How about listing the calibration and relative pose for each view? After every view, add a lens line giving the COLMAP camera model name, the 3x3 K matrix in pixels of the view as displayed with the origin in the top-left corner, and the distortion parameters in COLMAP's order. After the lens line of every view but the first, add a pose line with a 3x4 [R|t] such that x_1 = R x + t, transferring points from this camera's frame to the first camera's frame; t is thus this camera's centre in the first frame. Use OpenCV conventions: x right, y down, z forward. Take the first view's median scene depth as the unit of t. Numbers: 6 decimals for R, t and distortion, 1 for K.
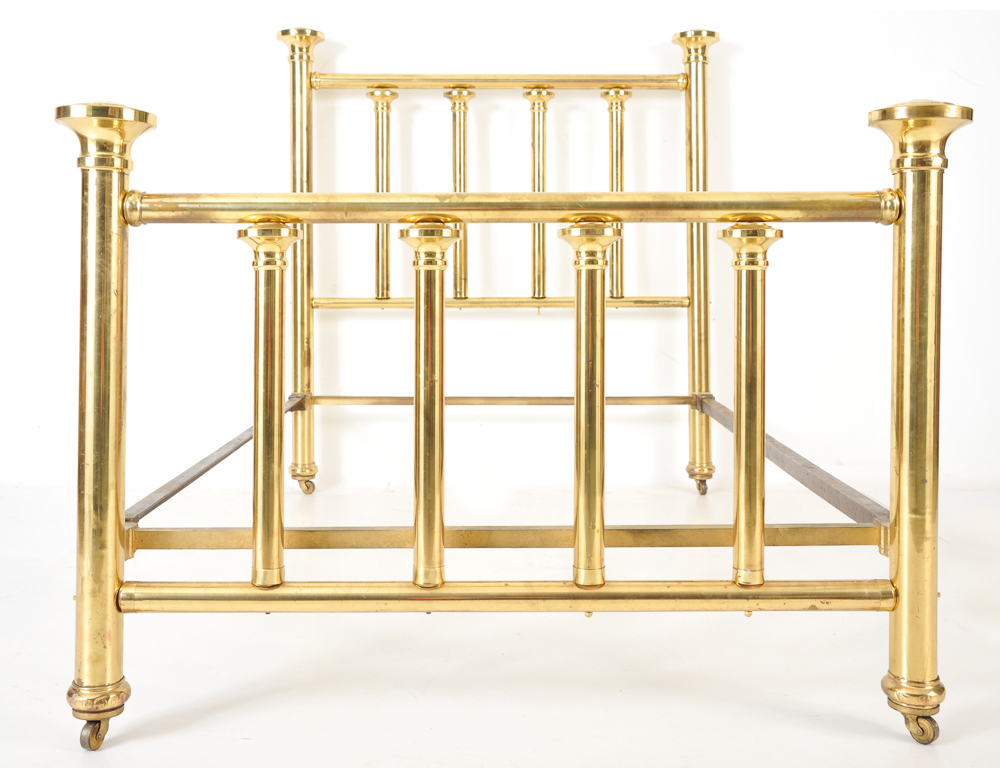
lens RADIAL K [[1202.2, 0, 482.1], [0, 1202.2, 296.9], [0, 0, 1]] dist [0.005694, 0.013633]
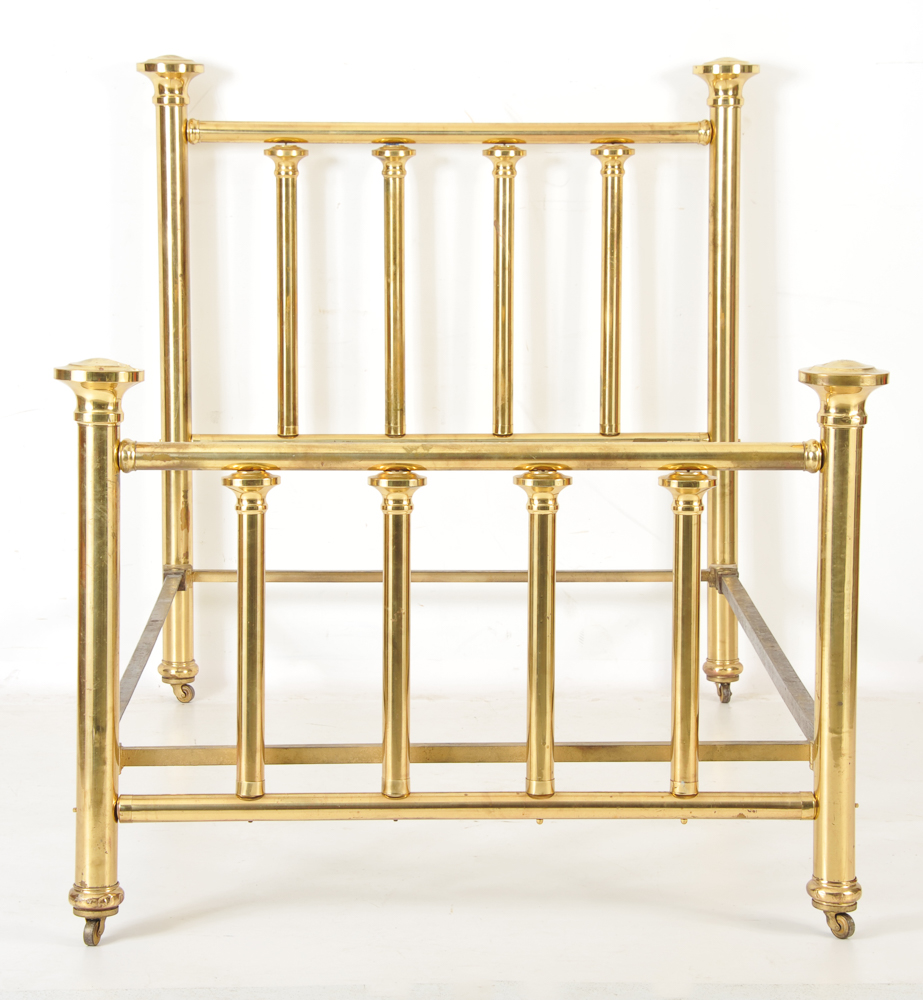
lens RADIAL K [[3318.6, 0, 461.5], [0, 3318.6, 500.0], [0, 0, 1]] dist [0.590438, -0.769118]
pose [[0.999586, 0.000185, 0.028785, -0.072072], [-0.003434, 0.993603, 0.112876, -0.377571], [-0.028580, -0.112928, 0.993192, -2.019395]]
